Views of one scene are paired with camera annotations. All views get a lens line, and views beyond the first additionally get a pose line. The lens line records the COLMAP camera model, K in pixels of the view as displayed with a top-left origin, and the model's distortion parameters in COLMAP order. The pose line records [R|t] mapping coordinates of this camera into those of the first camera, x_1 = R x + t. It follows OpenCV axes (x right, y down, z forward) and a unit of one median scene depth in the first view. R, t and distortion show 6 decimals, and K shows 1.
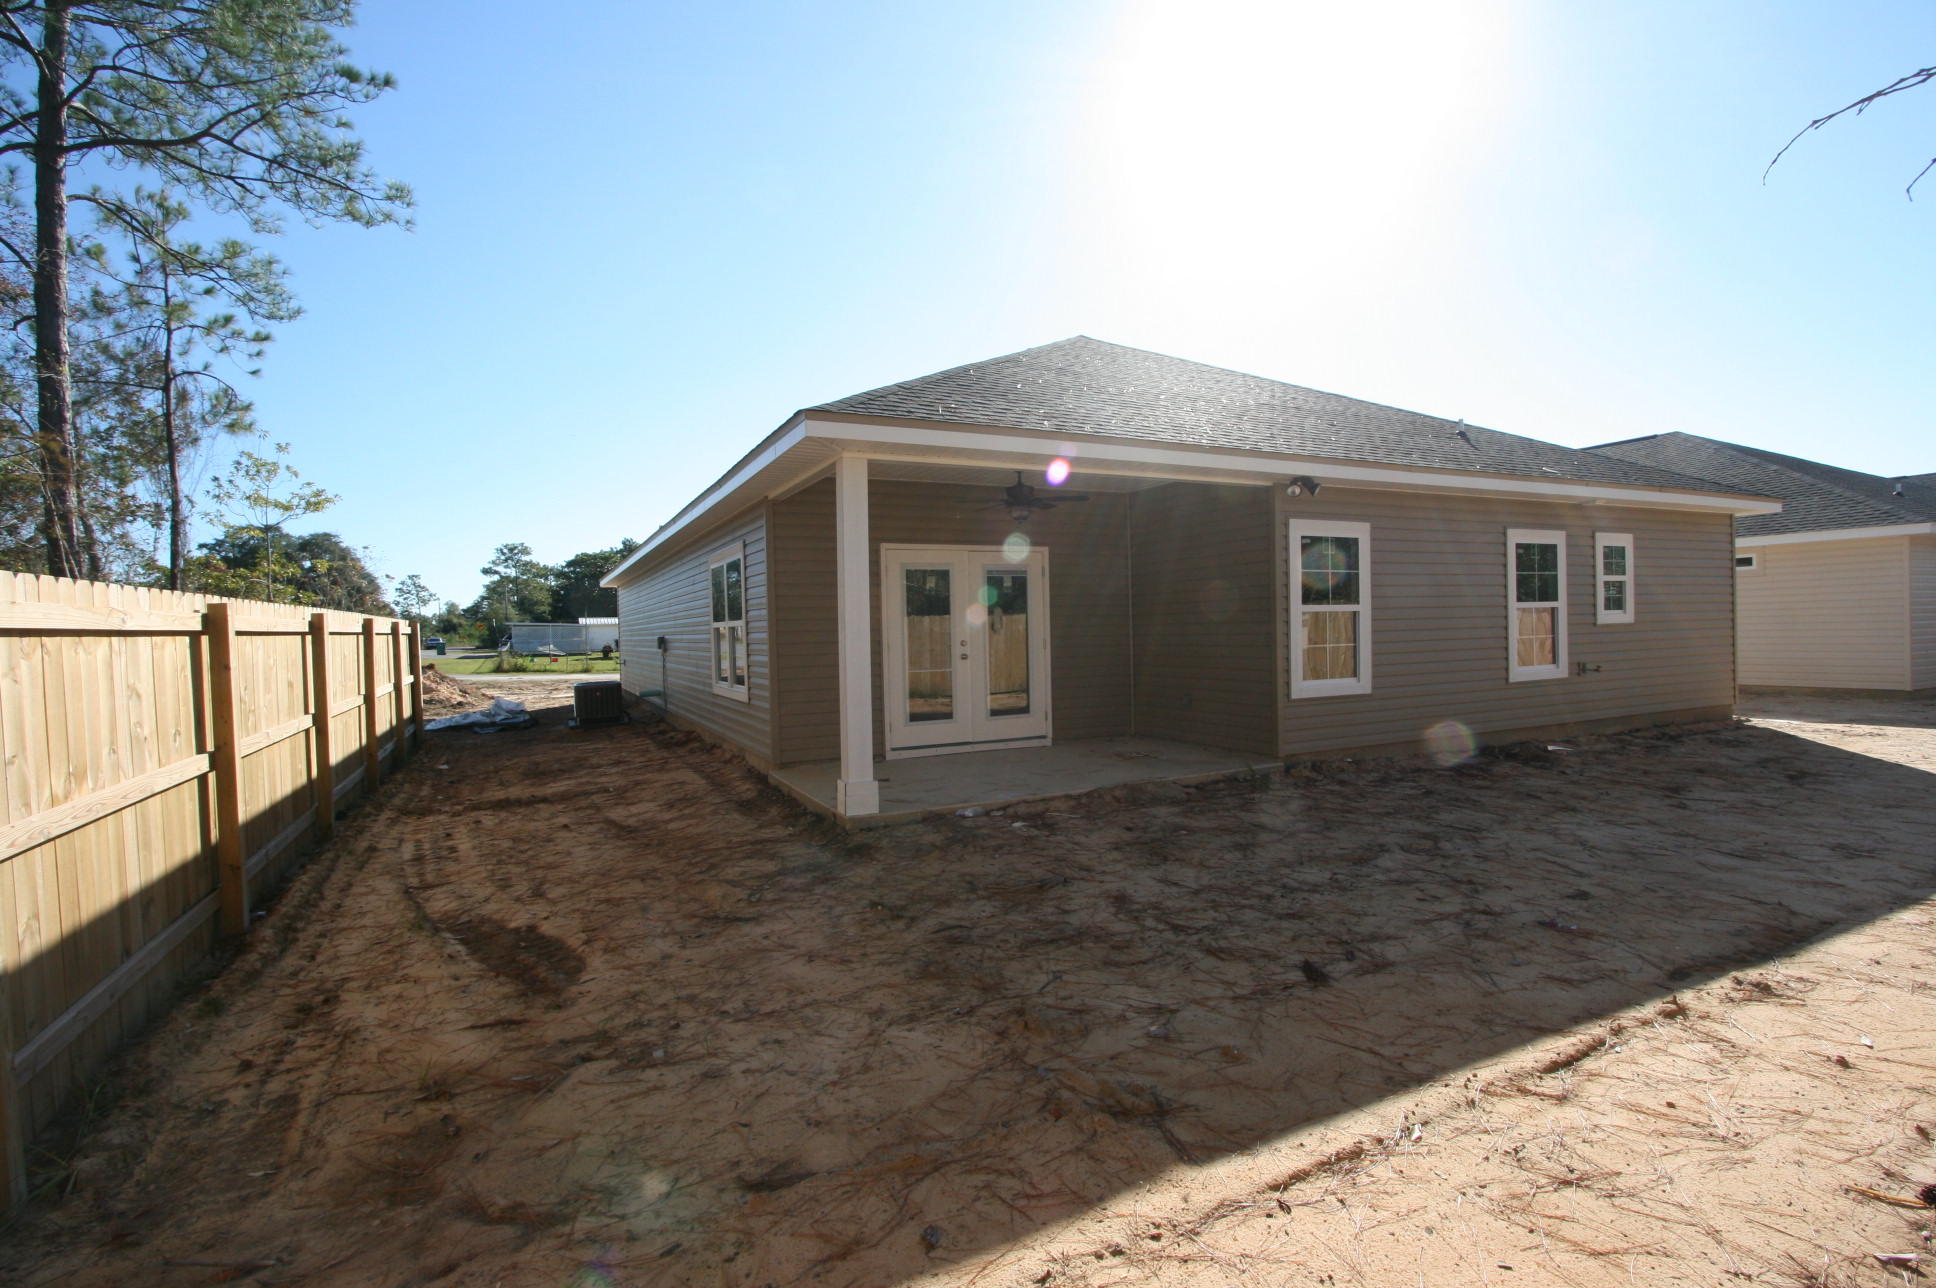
lens RADIAL K [[901.4, 0, 962.0], [0, 901.4, 641.3], [0, 0, 1]] dist [-0.022415, 0.004509]
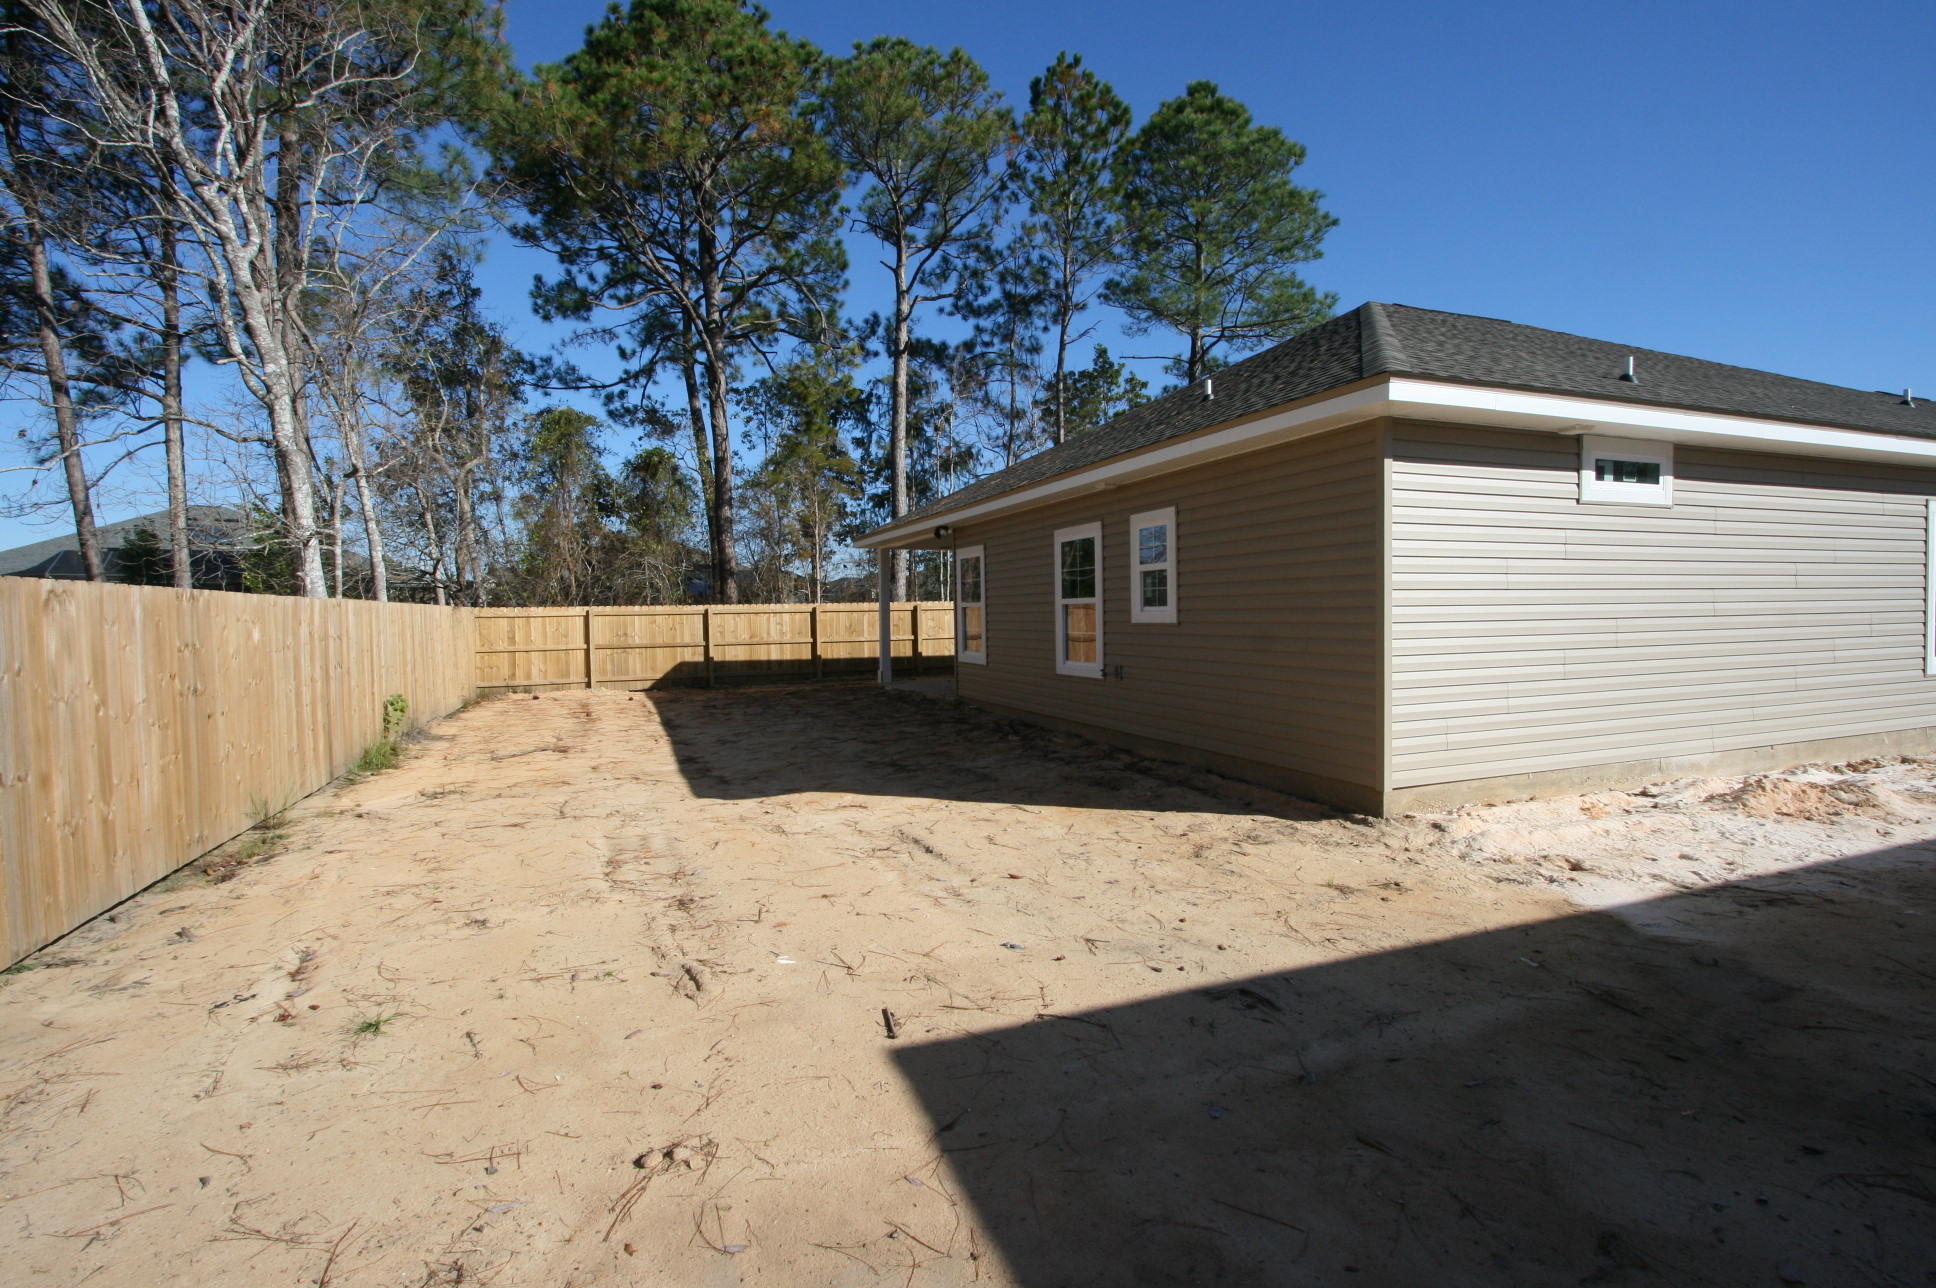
lens RADIAL K [[901.4, 0, 962.0], [0, 901.4, 641.3], [0, 0, 1]] dist [-0.022415, 0.004509]
pose [[-0.080512, 0.055147, -0.995227, 3.314342], [-0.002122, 0.998457, 0.055498, -0.104109], [0.996751, 0.006580, -0.080271, 1.905203]]
